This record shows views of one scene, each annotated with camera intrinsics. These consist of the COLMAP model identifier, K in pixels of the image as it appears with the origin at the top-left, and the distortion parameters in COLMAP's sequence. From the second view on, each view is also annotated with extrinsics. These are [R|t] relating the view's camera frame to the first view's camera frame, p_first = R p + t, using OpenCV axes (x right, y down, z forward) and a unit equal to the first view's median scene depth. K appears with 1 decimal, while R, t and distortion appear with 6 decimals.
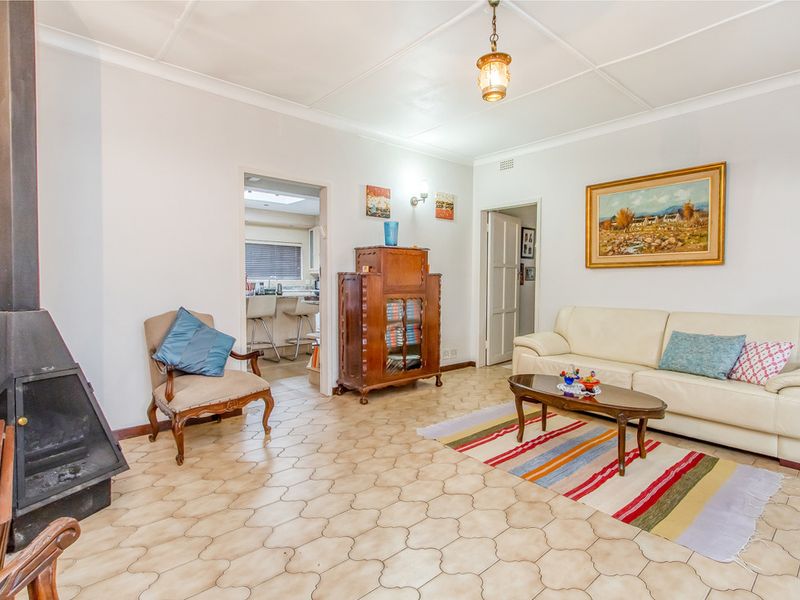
lens RADIAL K [[425.0, 0, 401.1], [0, 425.0, 294.2], [0, 0, 1]] dist [-0.004809, -0.000584]
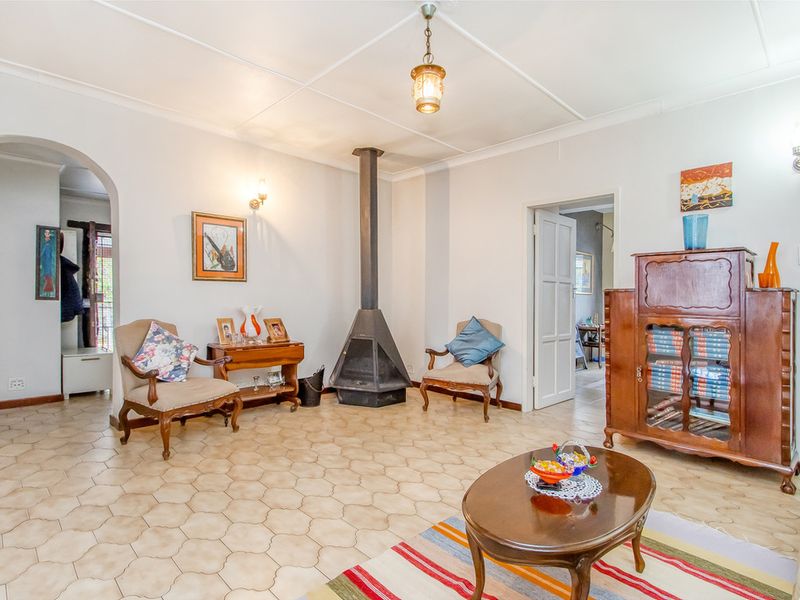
lens RADIAL K [[425.0, 0, 401.2], [0, 425.0, 297.8], [0, 0, 1]] dist [-0.004809, -0.000584]
pose [[0.034994, 0.008759, -0.999349, 0.637089], [-0.033871, 0.999398, 0.007574, -0.024264], [0.998813, 0.033584, 0.035270, 0.485255]]
